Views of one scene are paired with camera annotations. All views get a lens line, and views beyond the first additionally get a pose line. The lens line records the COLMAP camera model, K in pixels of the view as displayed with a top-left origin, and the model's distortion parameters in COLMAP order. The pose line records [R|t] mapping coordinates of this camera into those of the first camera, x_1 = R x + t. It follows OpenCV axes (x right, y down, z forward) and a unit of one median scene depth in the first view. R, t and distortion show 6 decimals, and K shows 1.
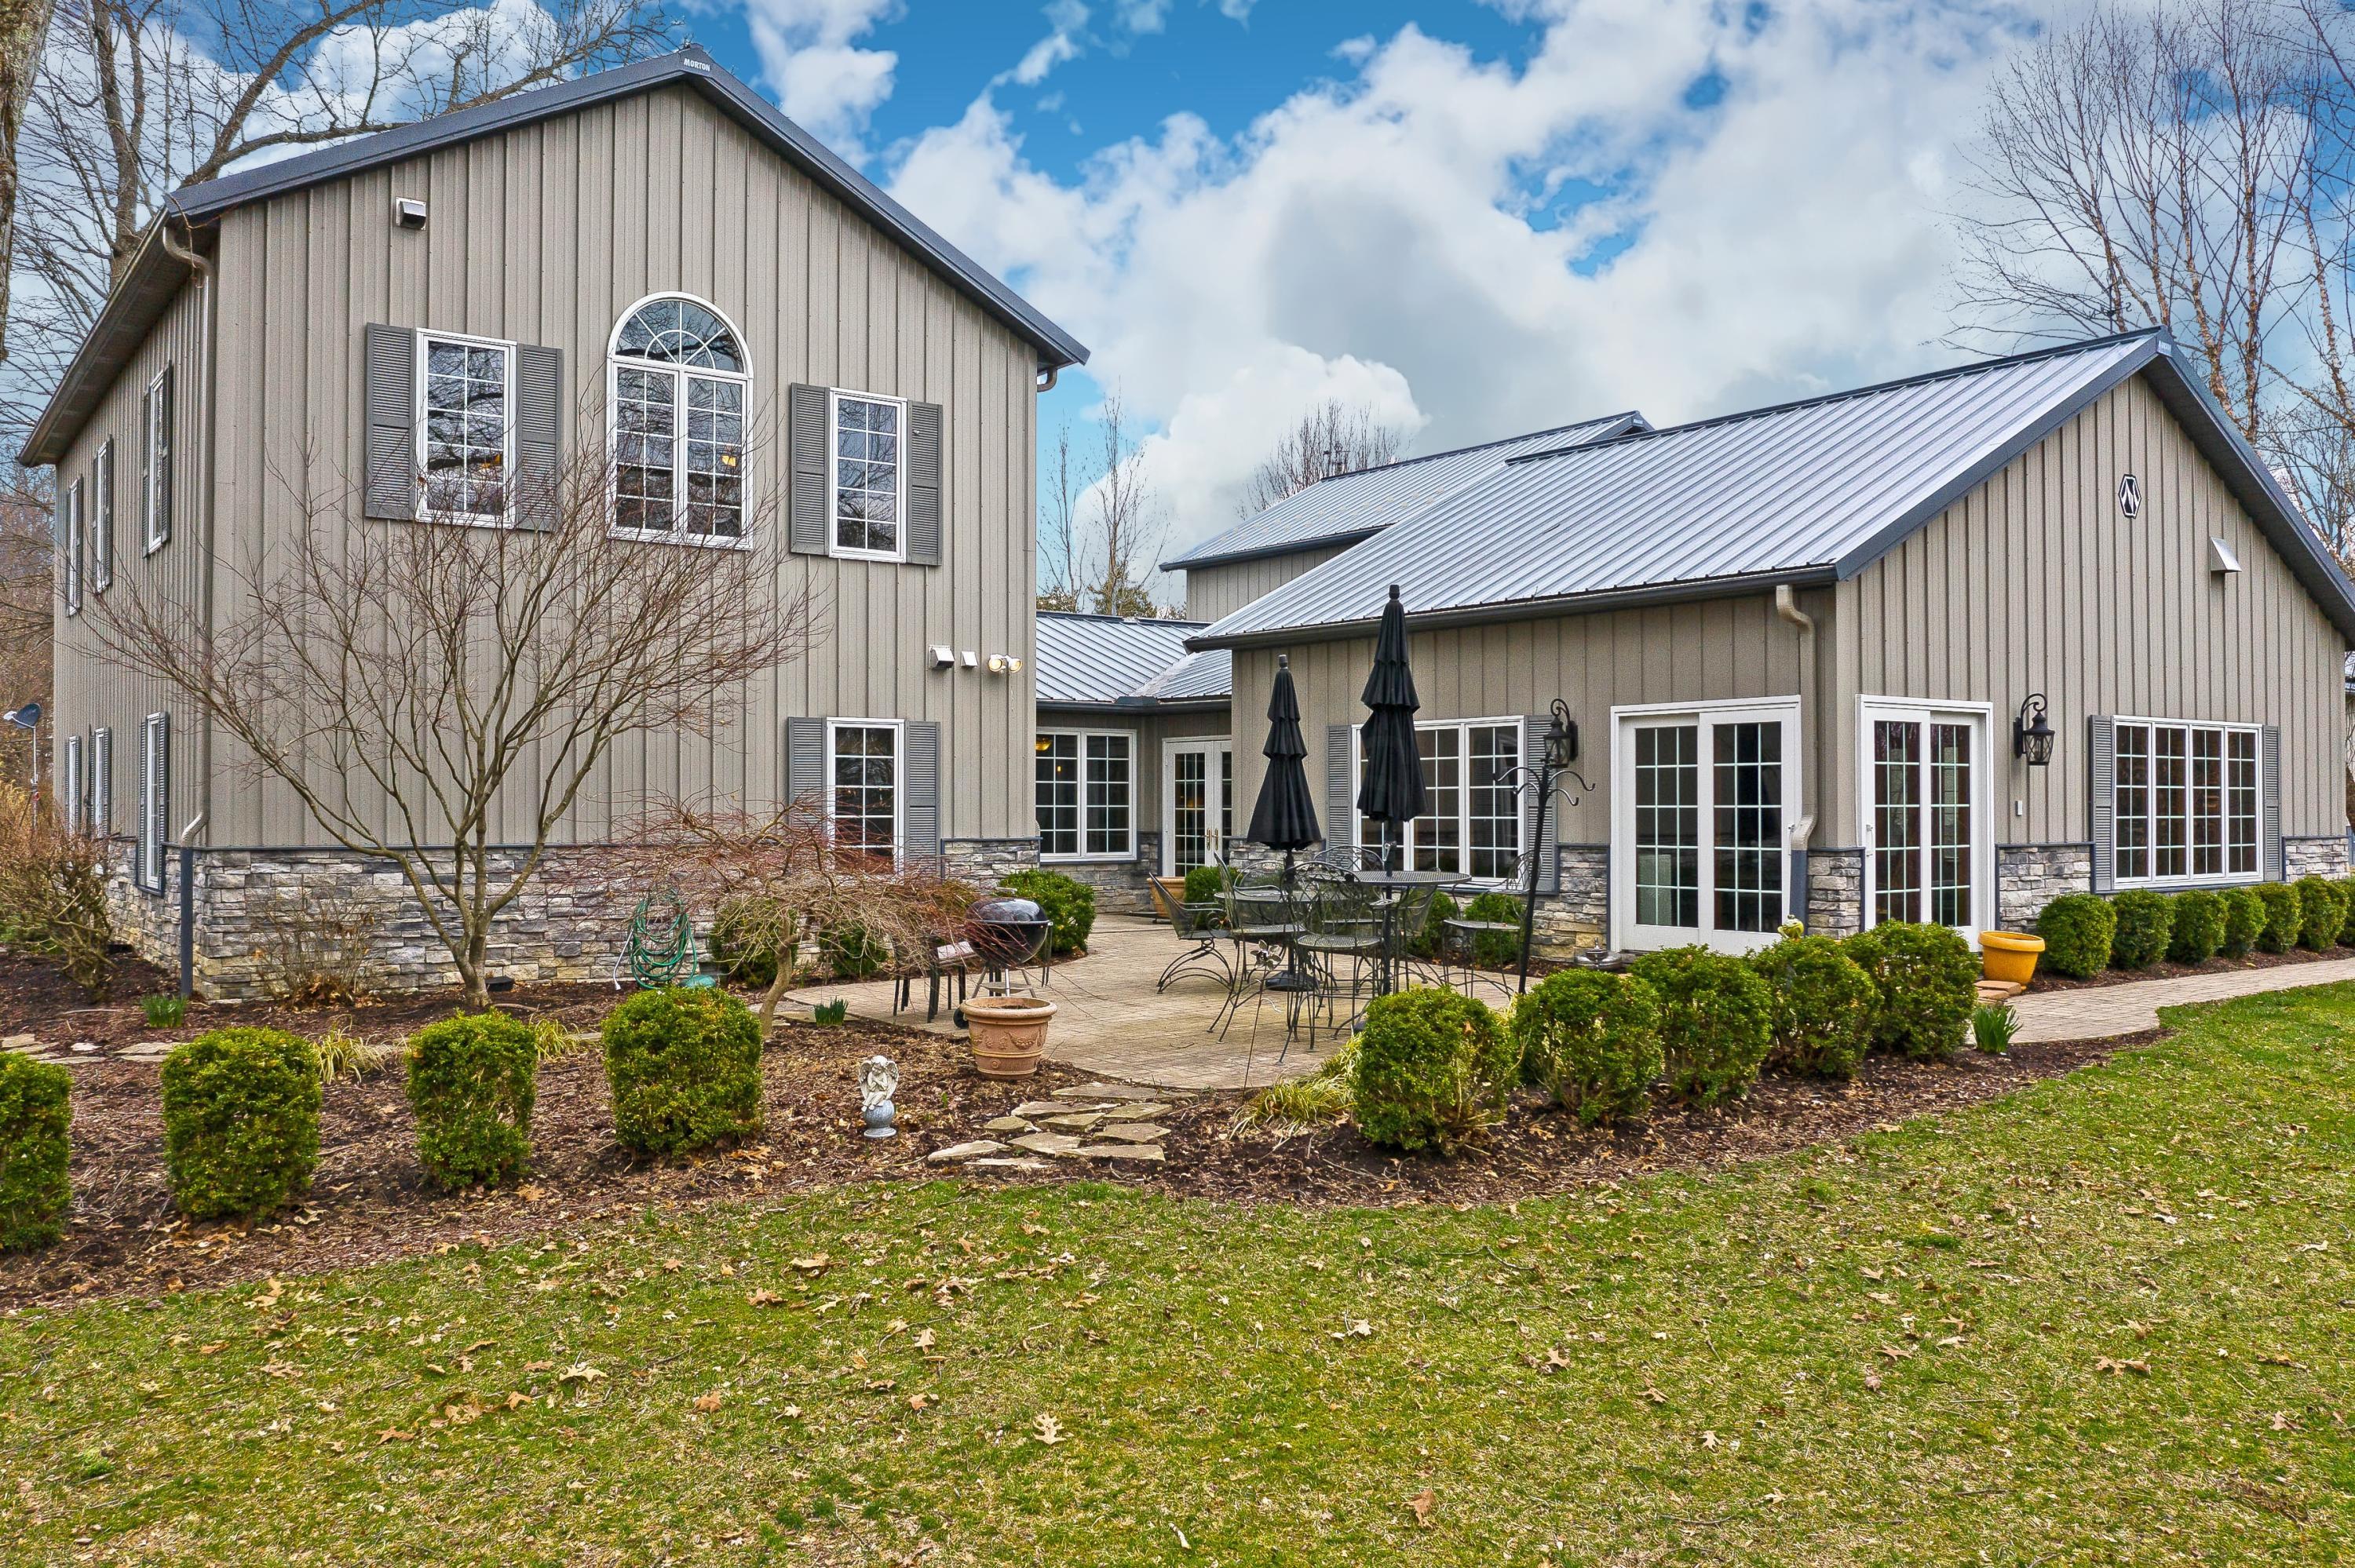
lens RADIAL K [[1845.8, 0, 1167.5], [0, 1845.8, 786.4], [0, 0, 1]] dist [-0.033481, 0.005043]
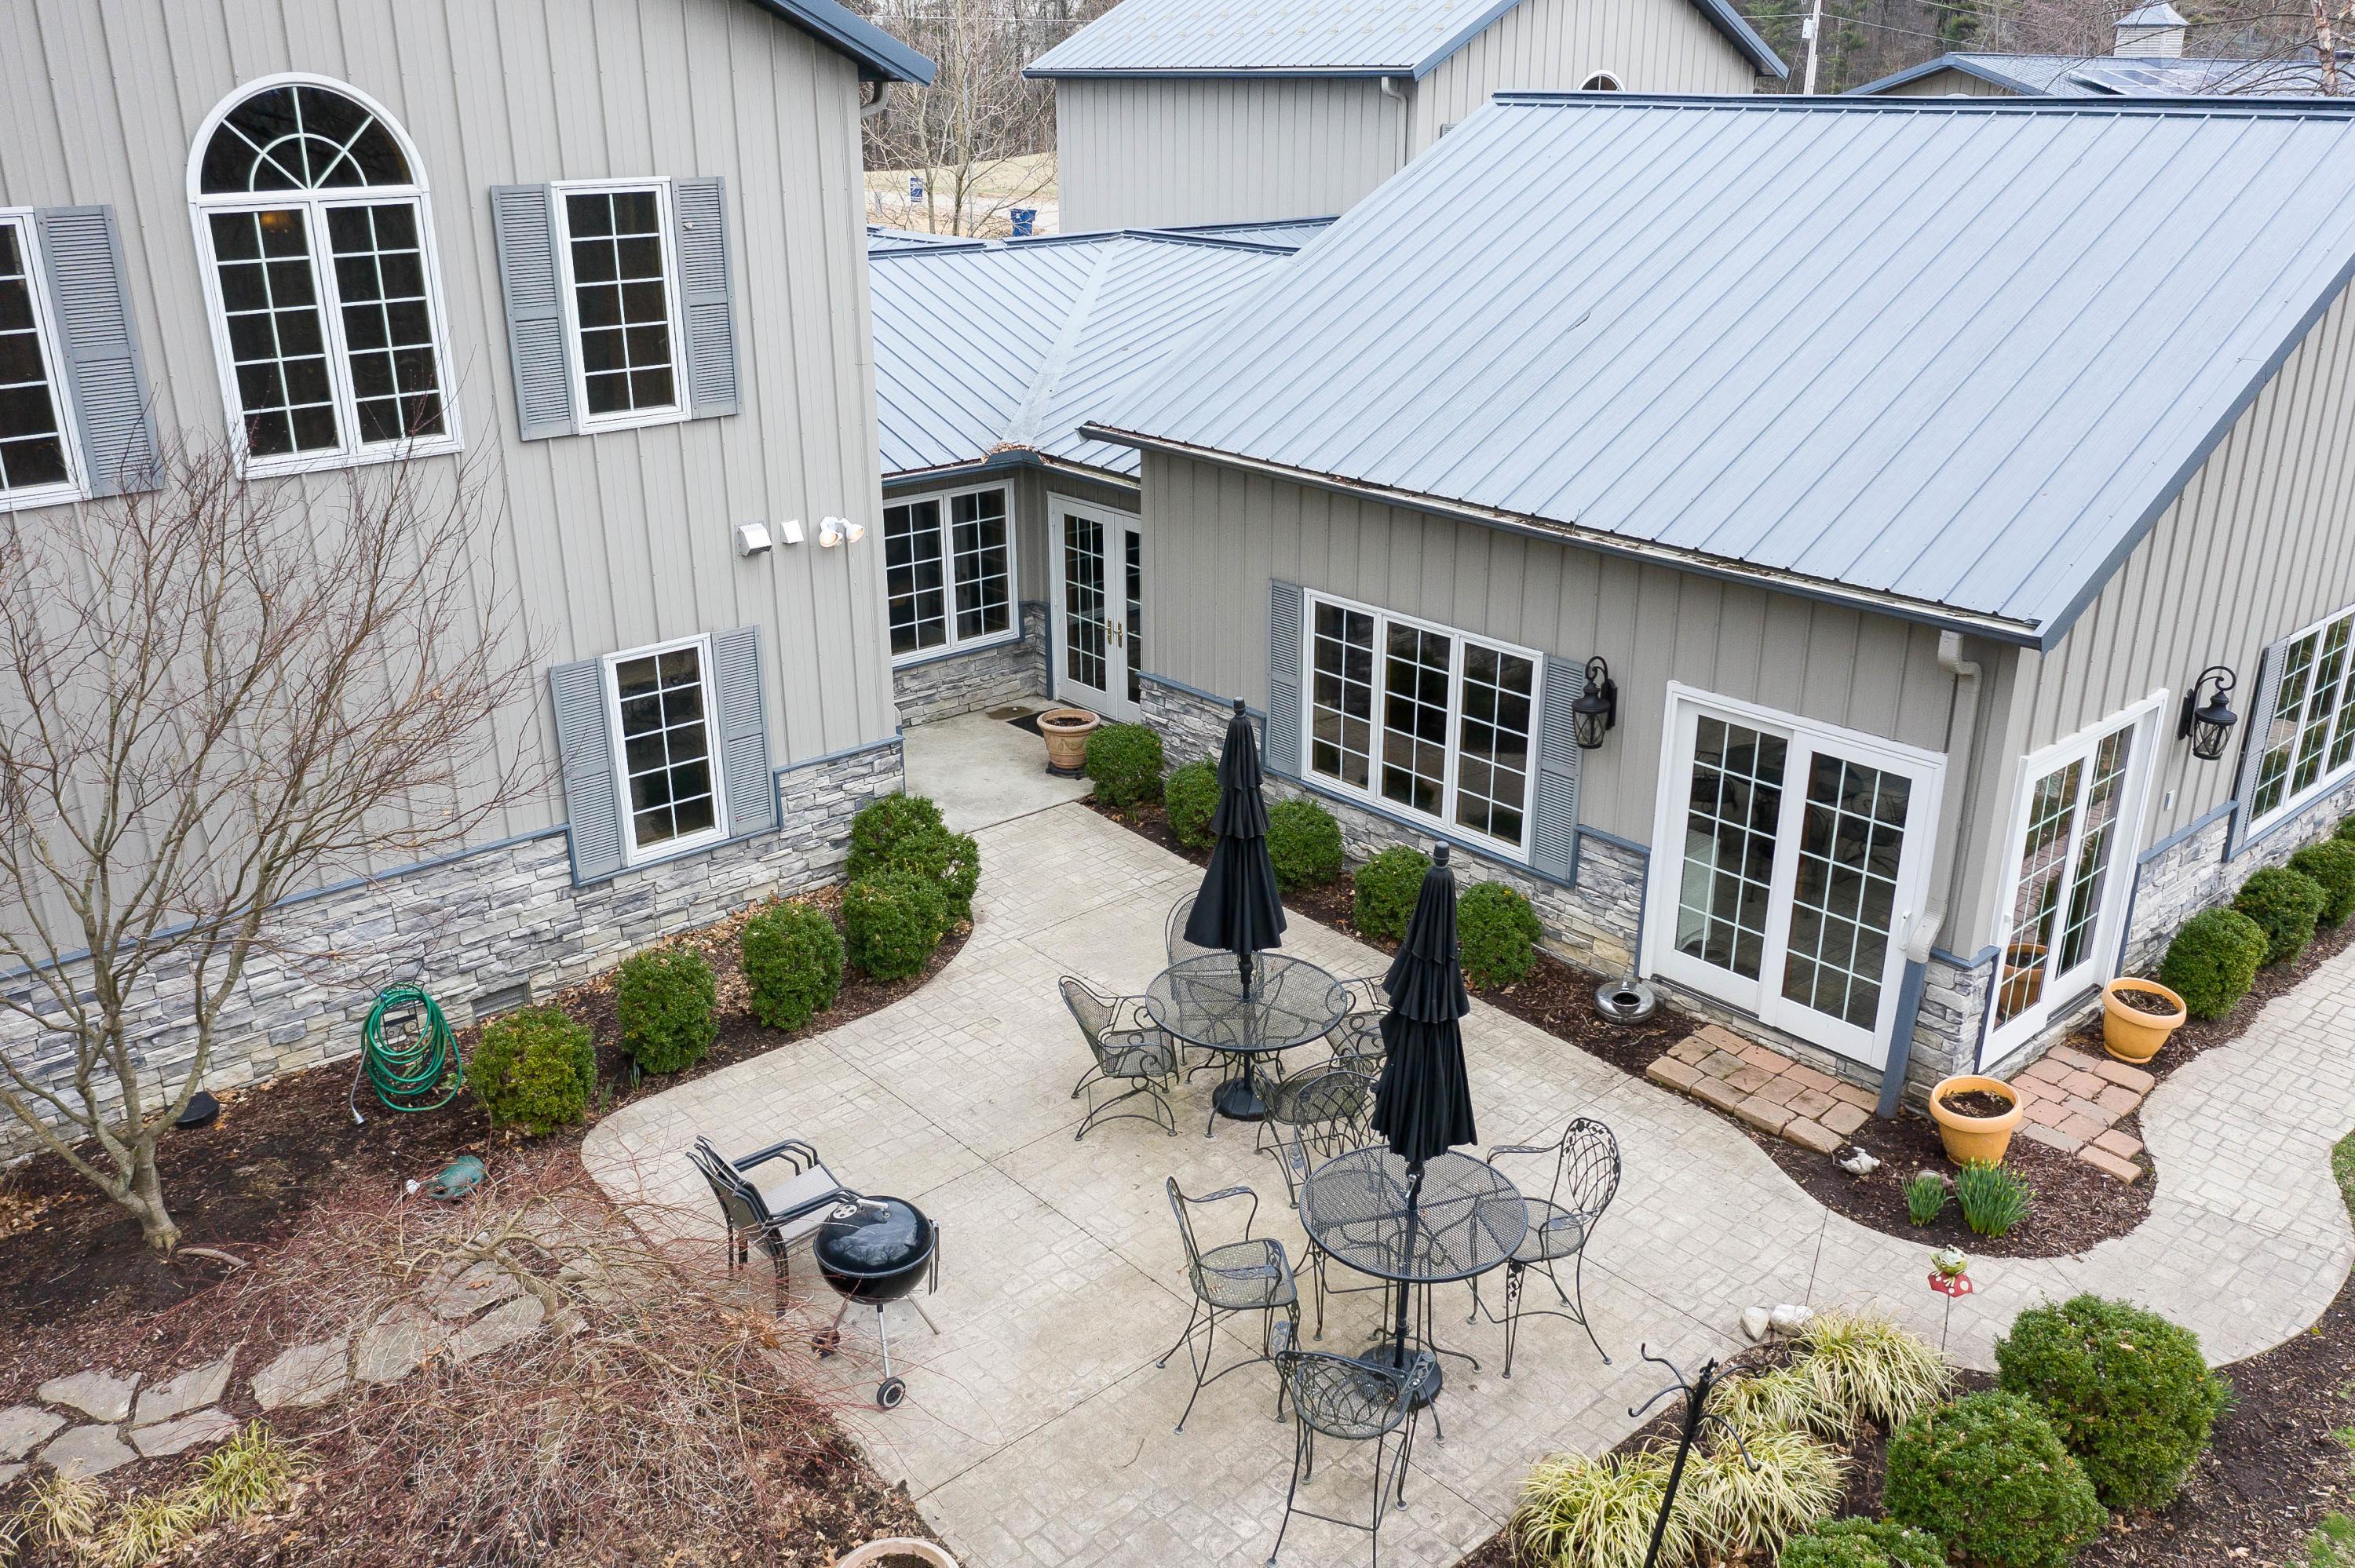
lens RADIAL K [[1845.8, 0, 1167.5], [0, 1845.8, 786.4], [0, 0, 1]] dist [-0.033481, 0.005043]
pose [[0.997091, -0.032187, 0.069097, -0.014874], [0.004397, 0.929252, 0.369420, -0.295719], [-0.076099, -0.368041, 0.926690, 0.327193]]
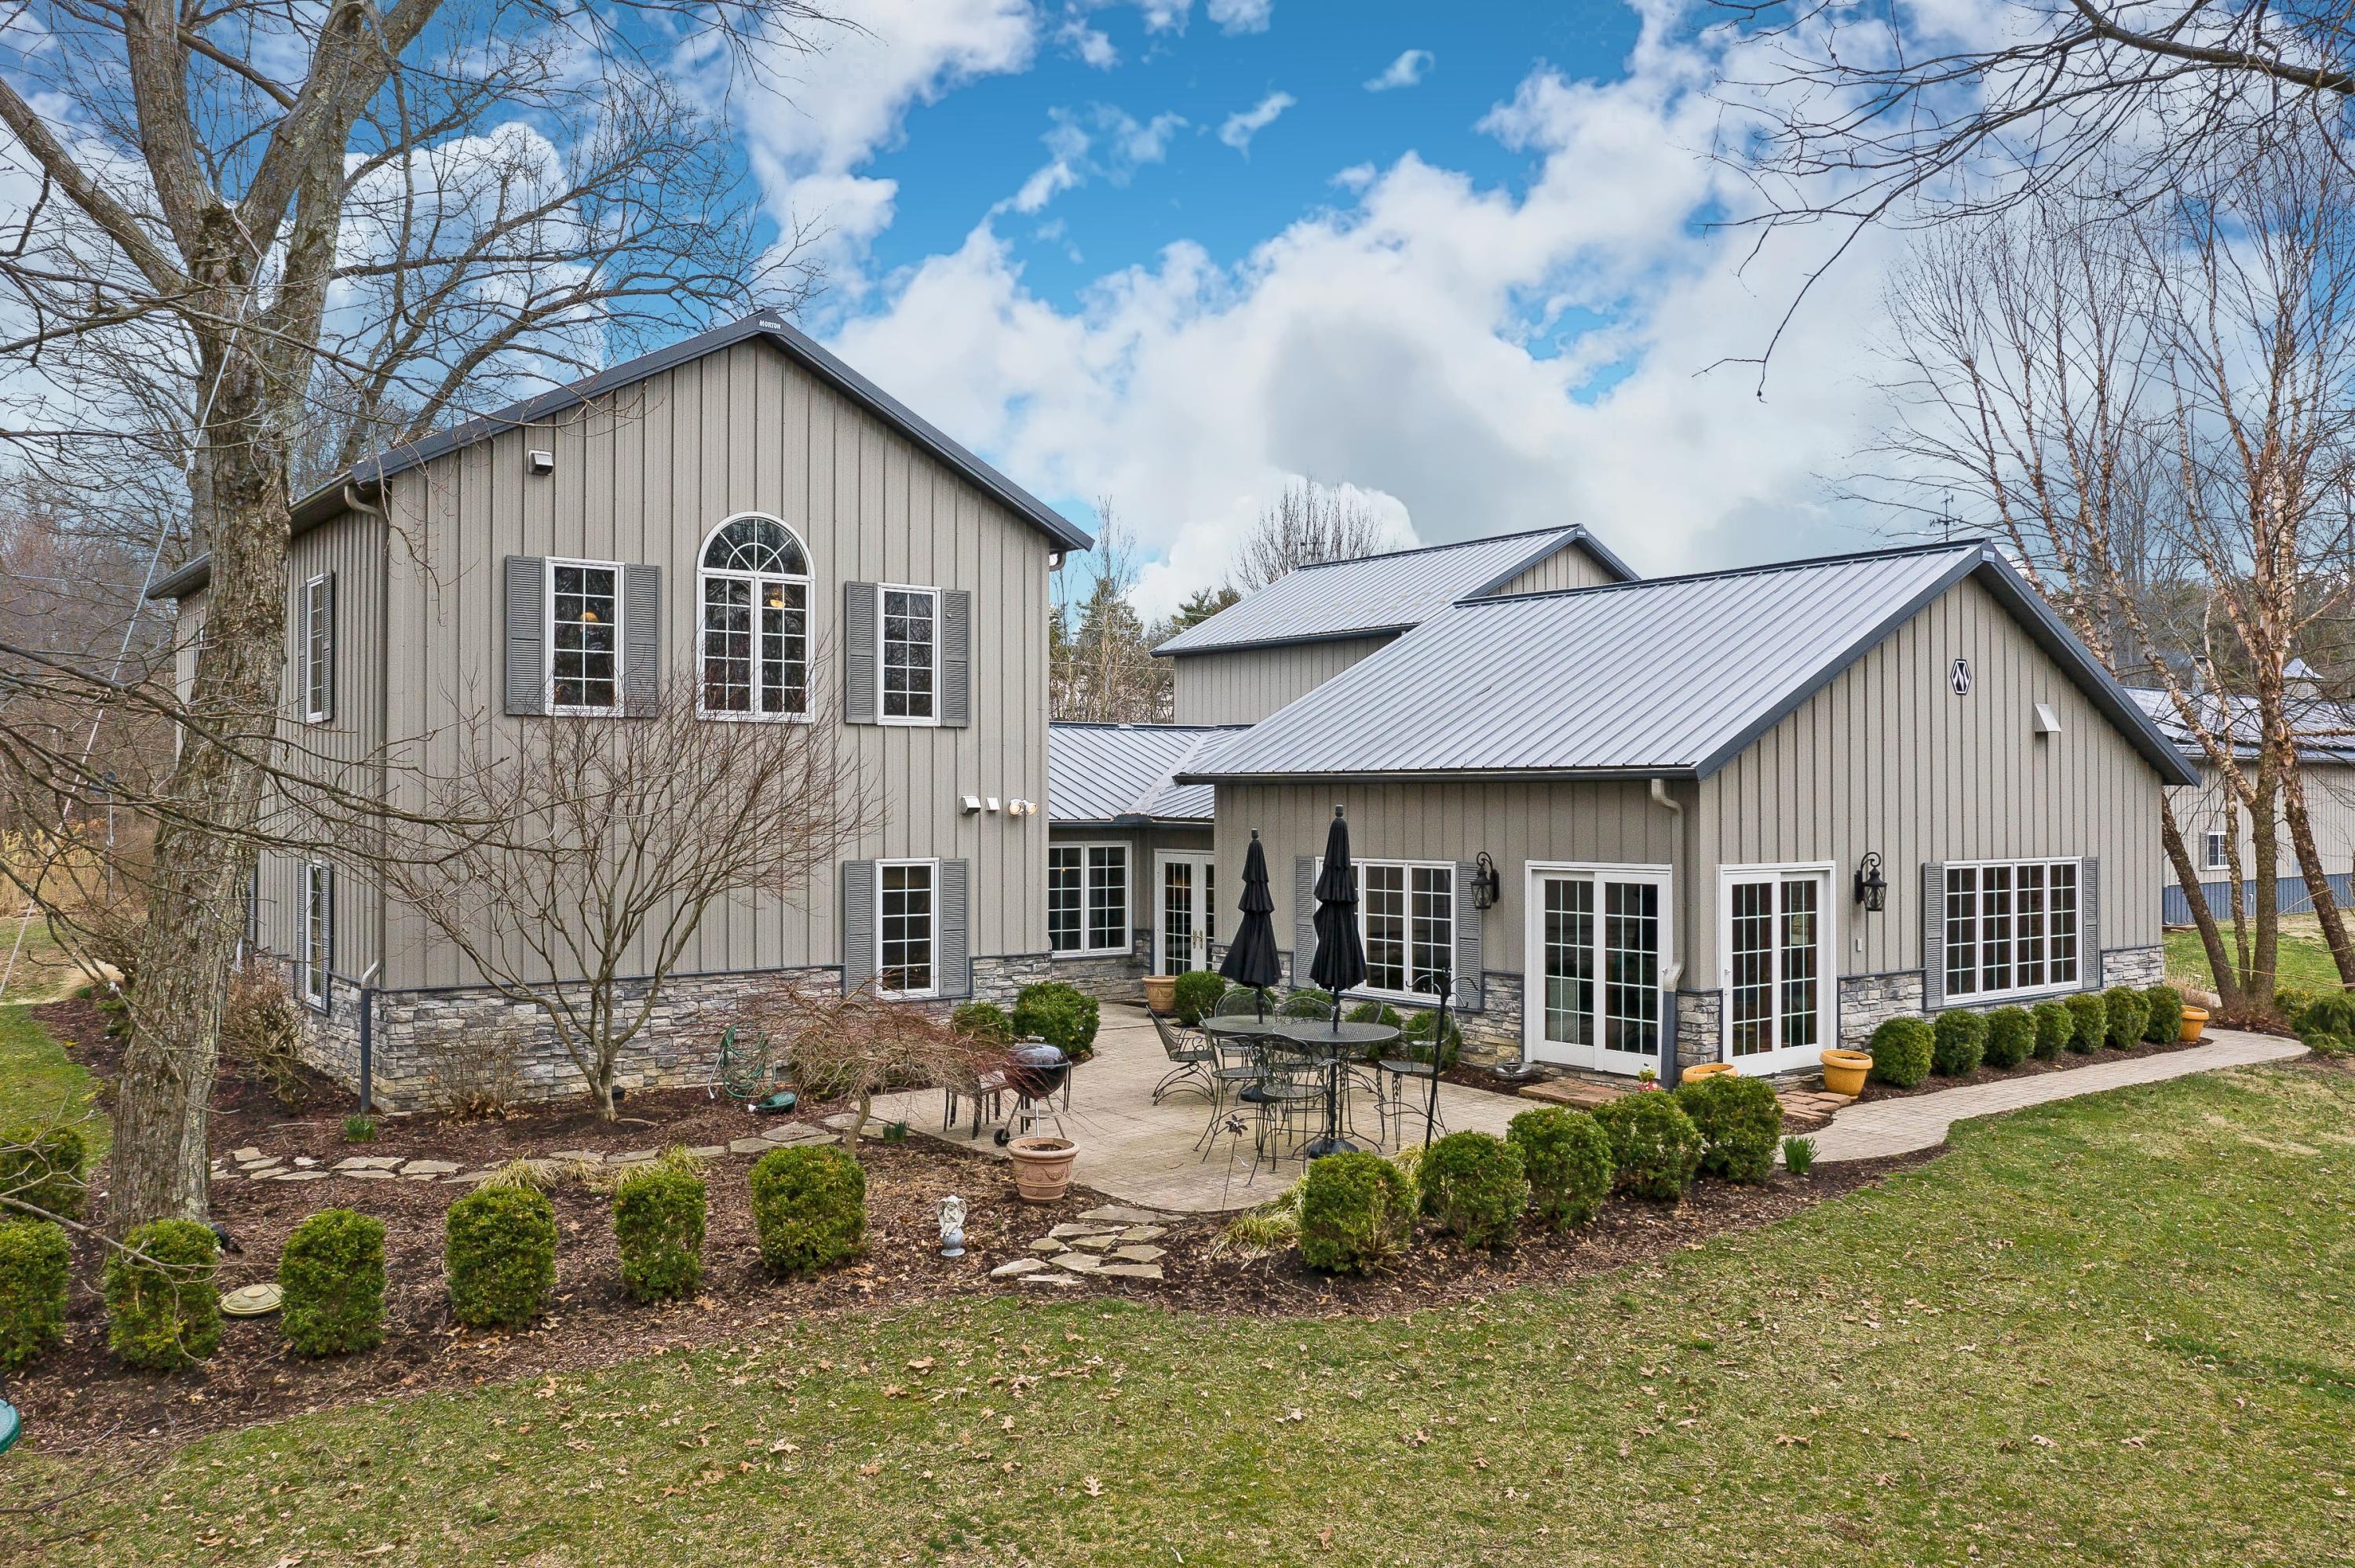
lens RADIAL K [[1845.8, 0, 1167.5], [0, 1845.8, 786.4], [0, 0, 1]] dist [-0.033481, 0.005043]
pose [[0.999969, 0.000384, 0.007882, -0.005419], [-0.000405, 0.999996, 0.002701, -0.101027], [-0.007881, -0.002704, 0.999965, -0.227593]]
